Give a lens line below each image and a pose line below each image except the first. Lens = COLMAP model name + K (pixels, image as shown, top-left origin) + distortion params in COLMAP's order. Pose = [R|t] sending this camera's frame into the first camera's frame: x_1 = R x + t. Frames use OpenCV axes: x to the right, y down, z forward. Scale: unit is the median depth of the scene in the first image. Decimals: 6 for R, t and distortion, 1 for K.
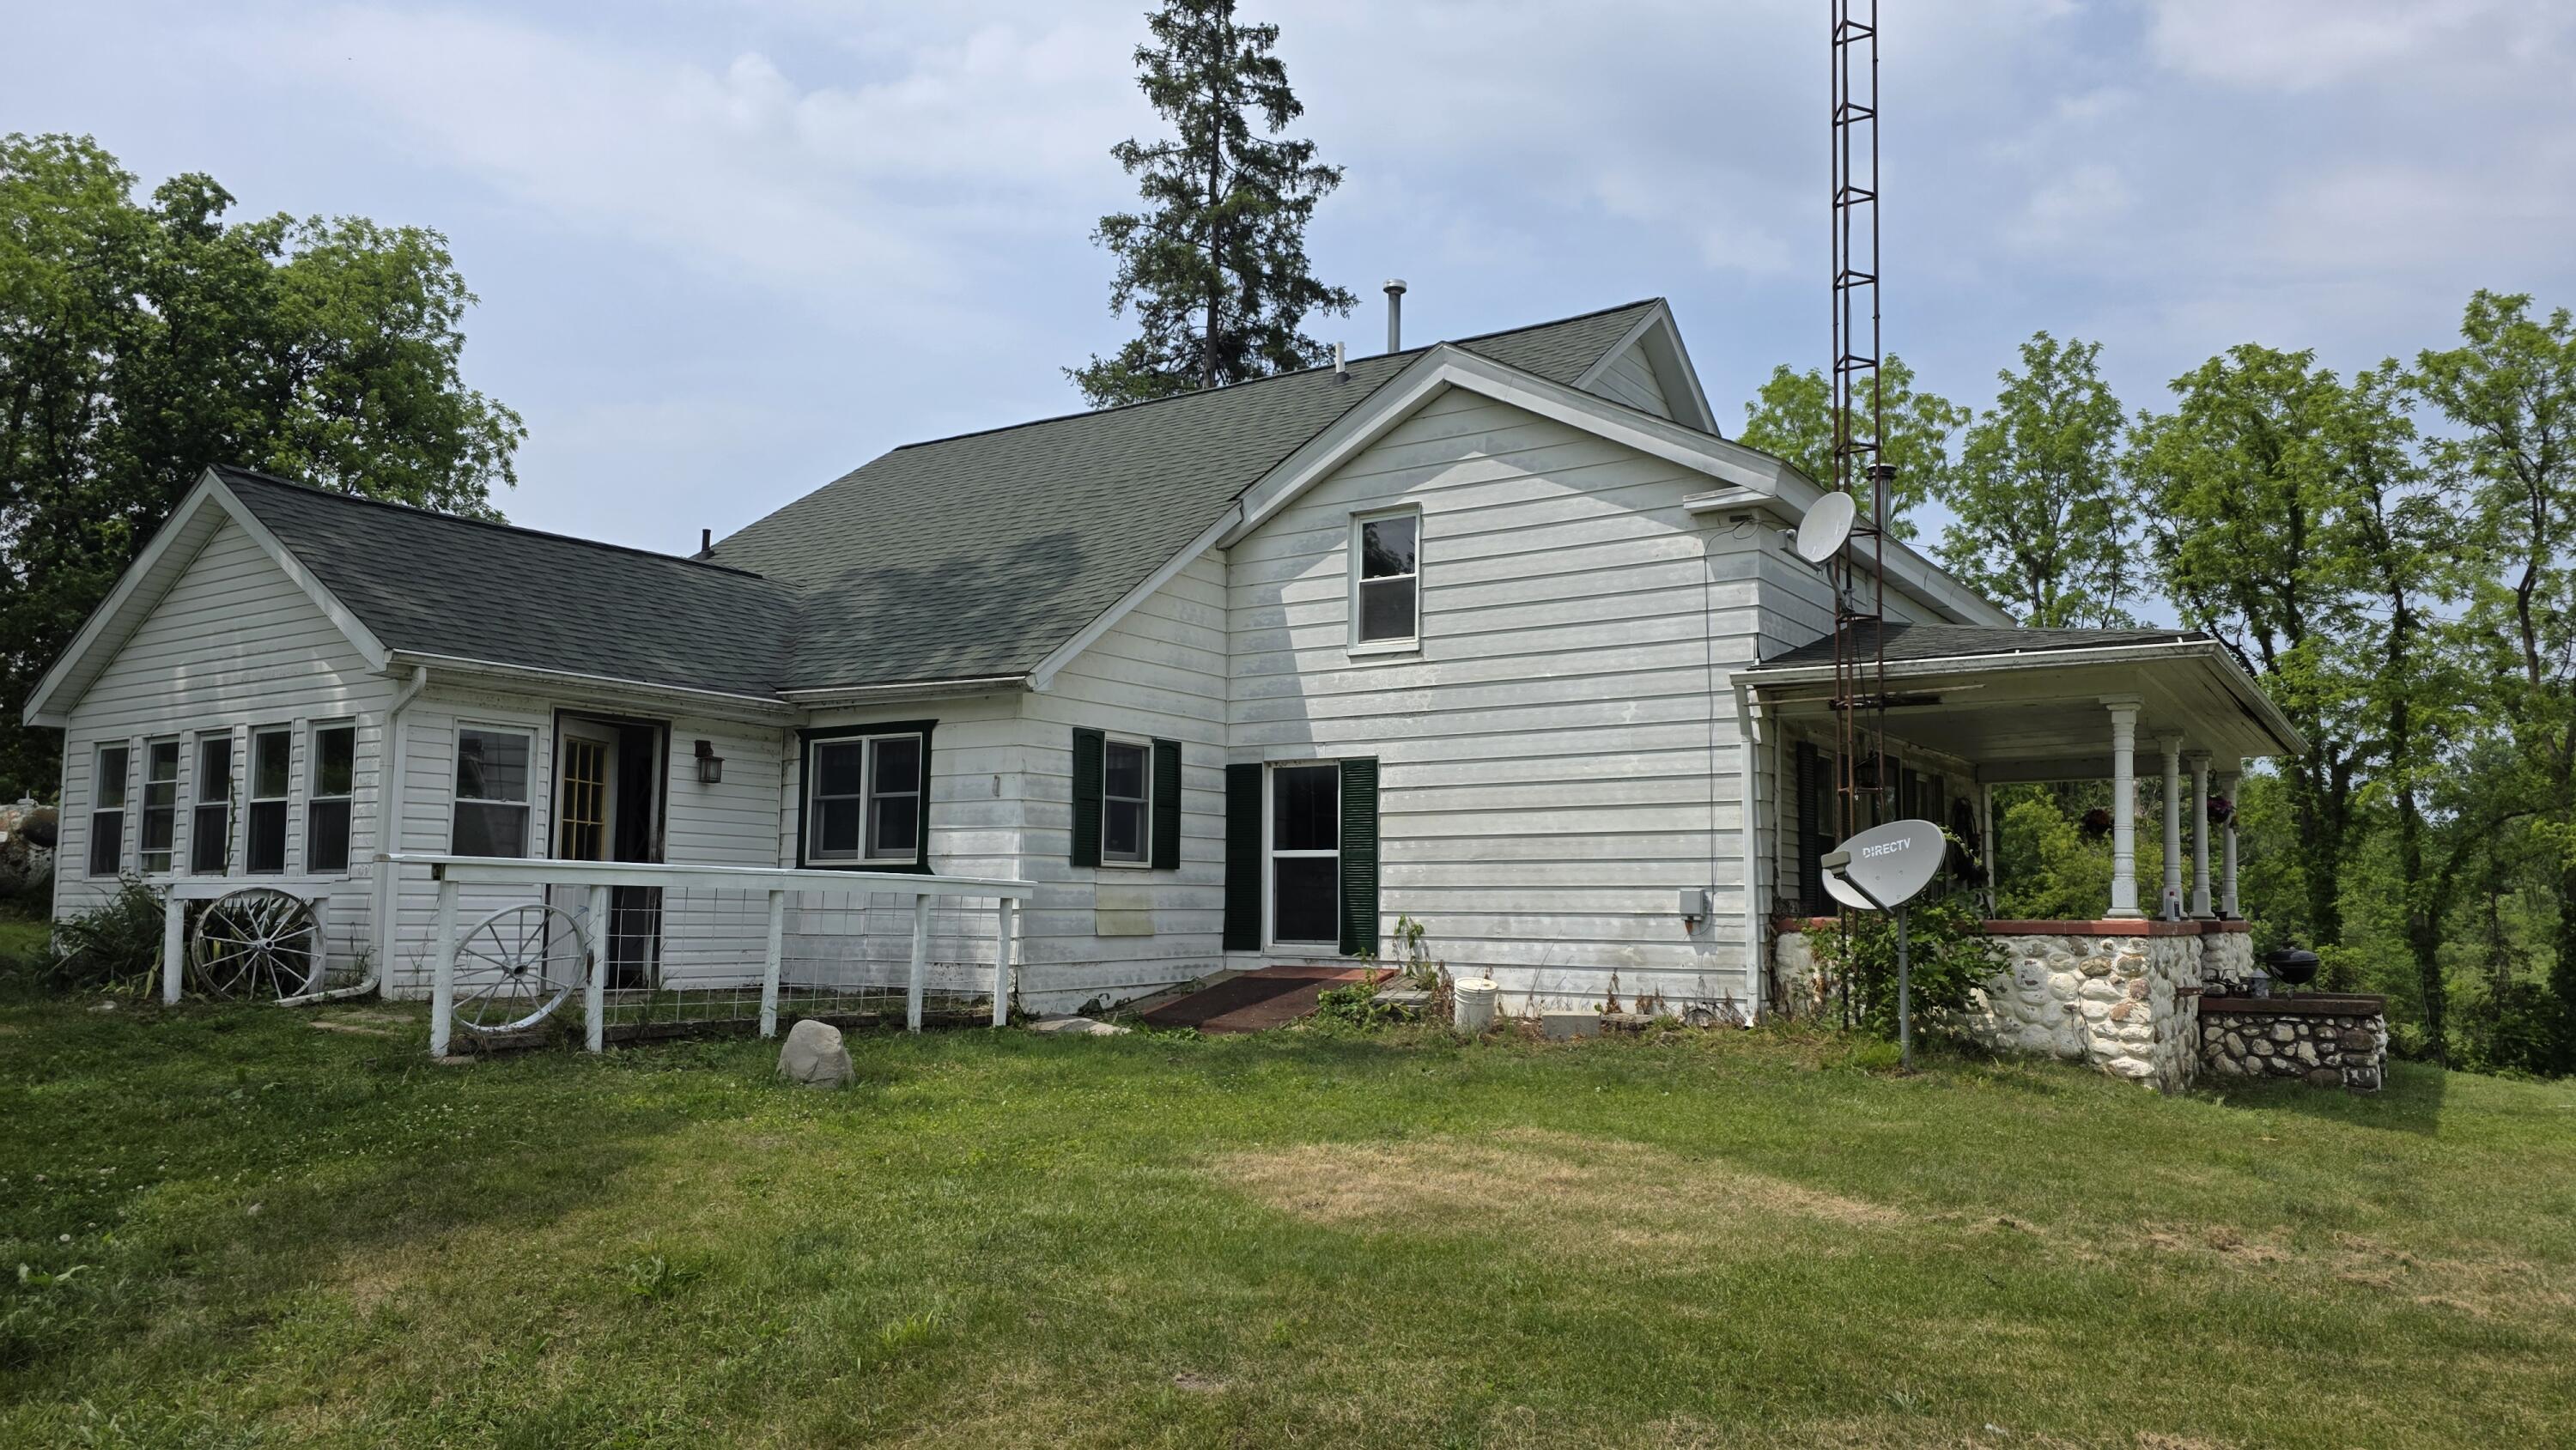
lens RADIAL K [[1641.6, 0, 1299.5], [0, 1641.6, 749.0], [0, 0, 1]] dist [0.071099, -0.109719]
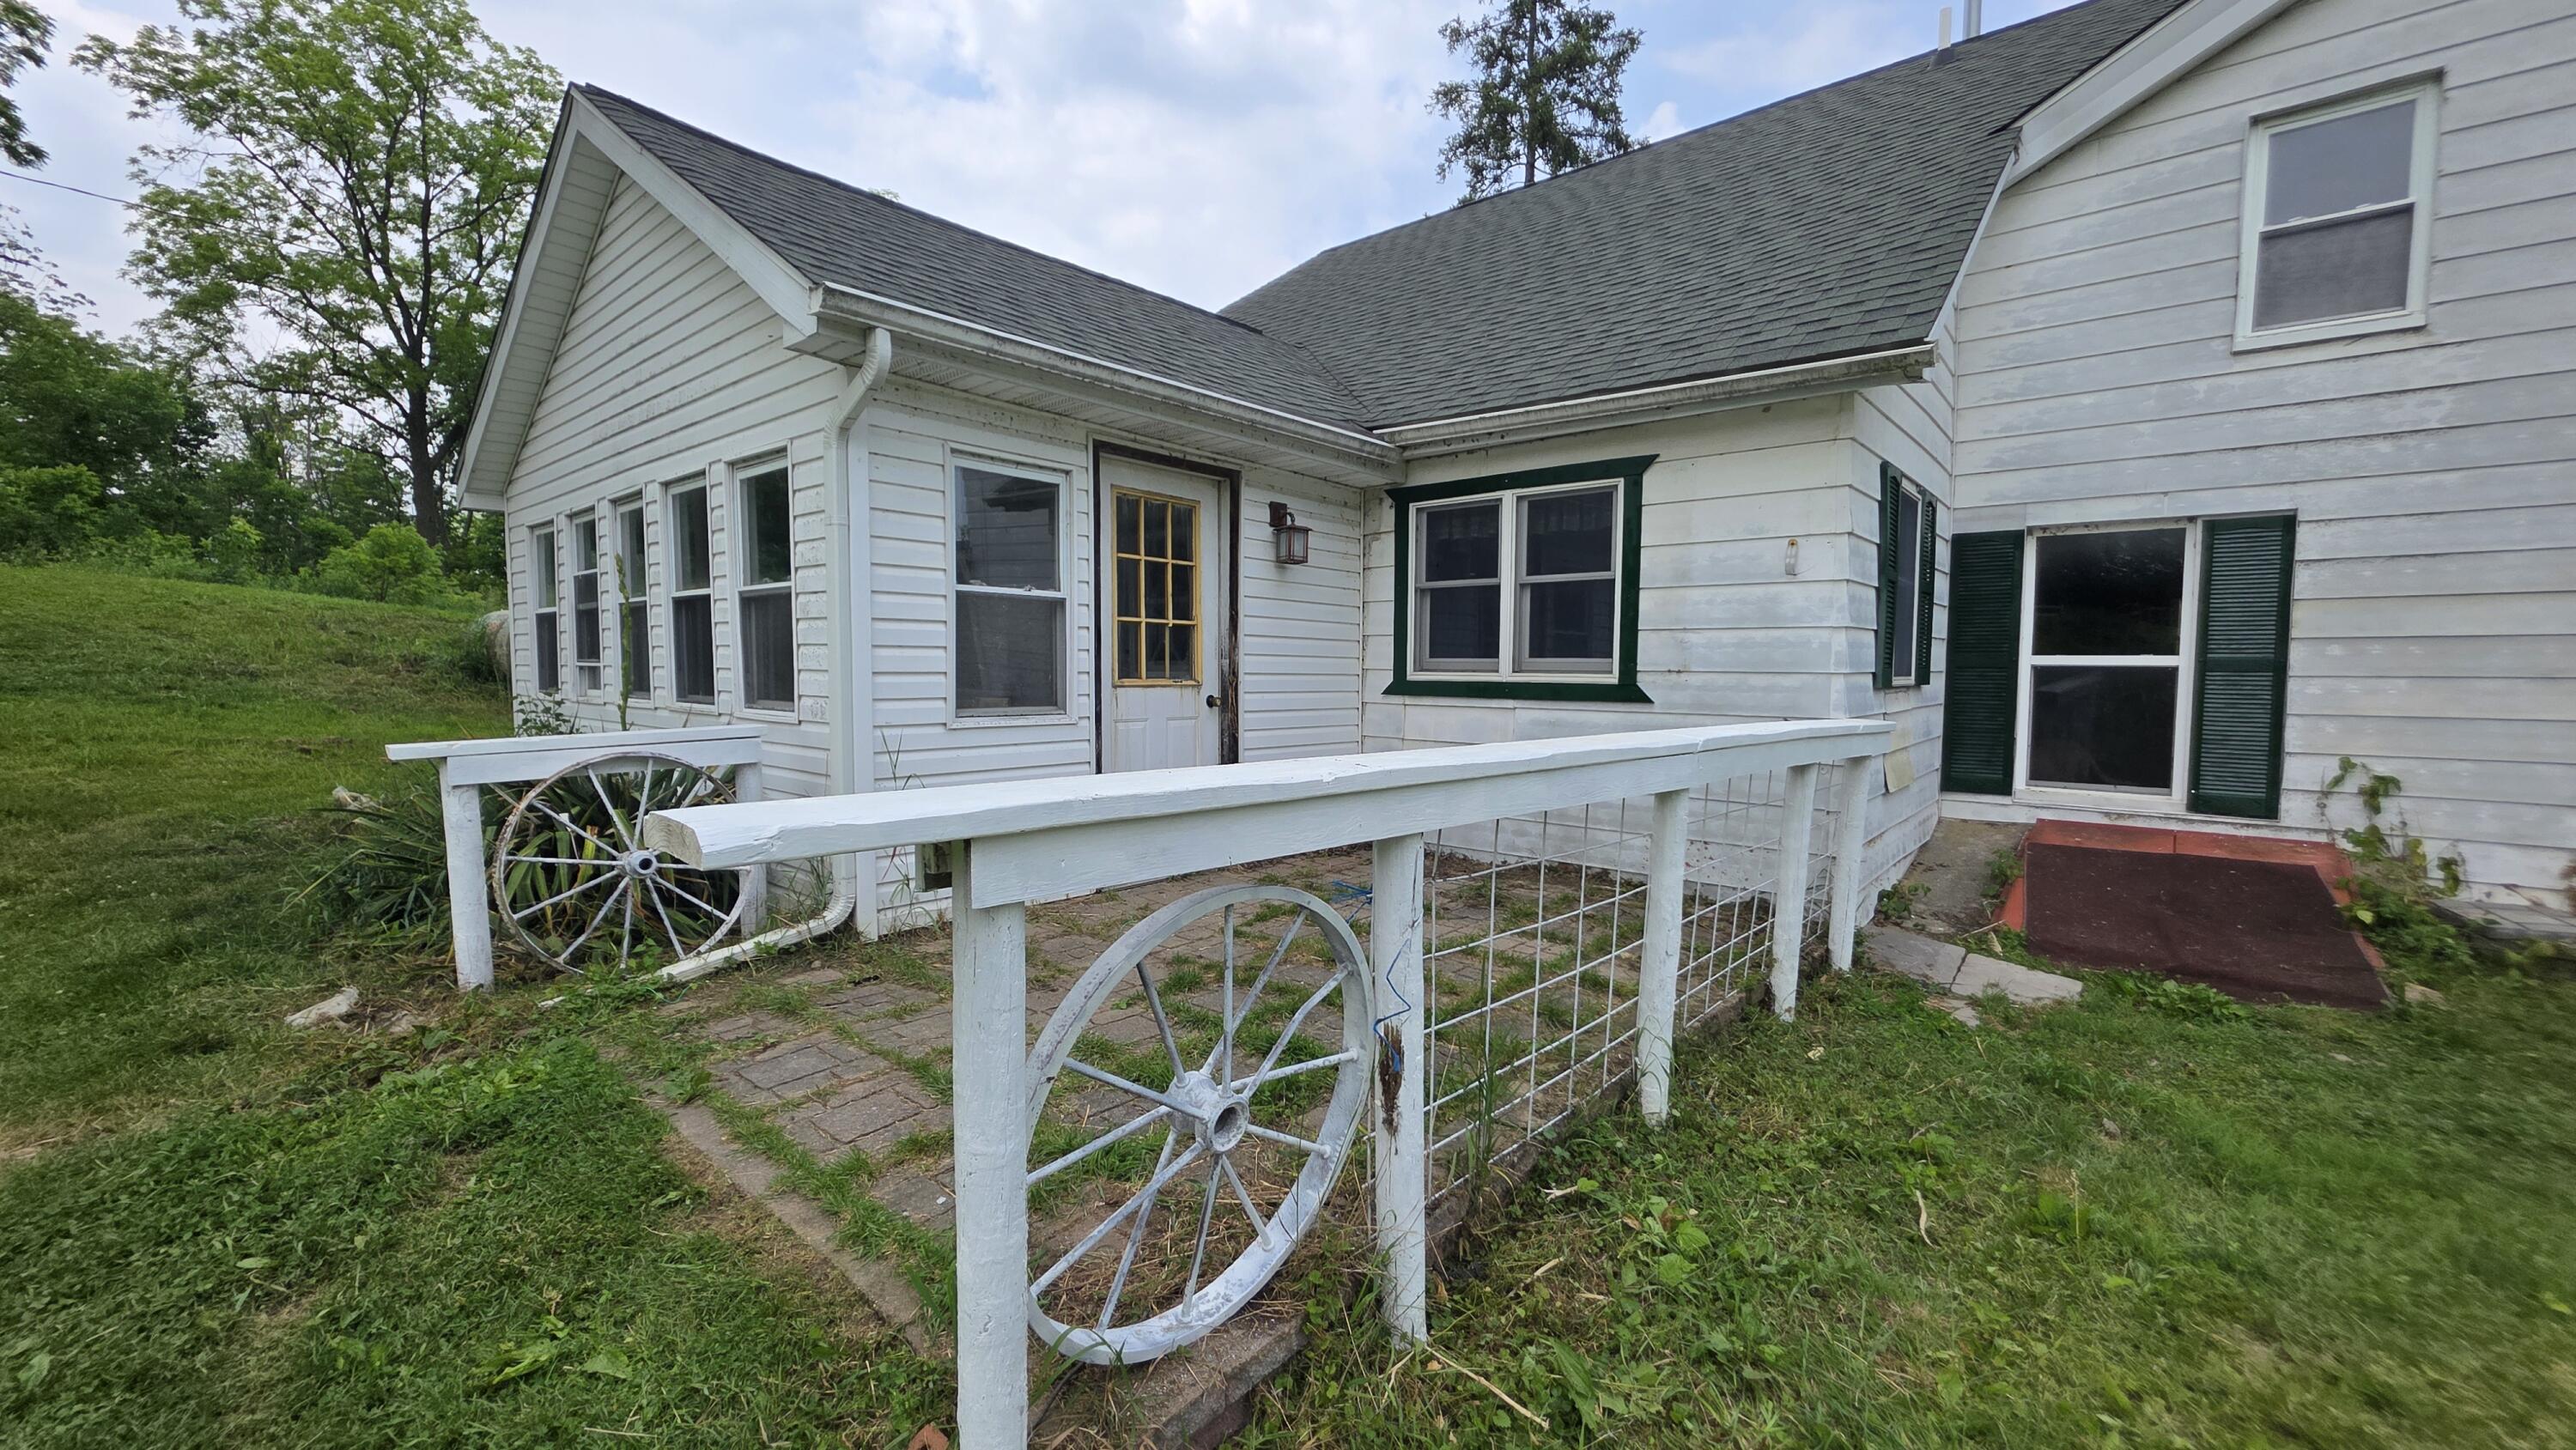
lens RADIAL K [[1036.7, 0, 1288.0], [0, 1036.7, 725.0], [0, 0, 1]] dist [-0.000382, -0.000153]
pose [[0.988207, 0.008323, -0.152899, -0.288020], [0.015048, 0.988409, 0.151067, 0.021478], [0.152384, -0.151586, 0.976627, 0.559178]]
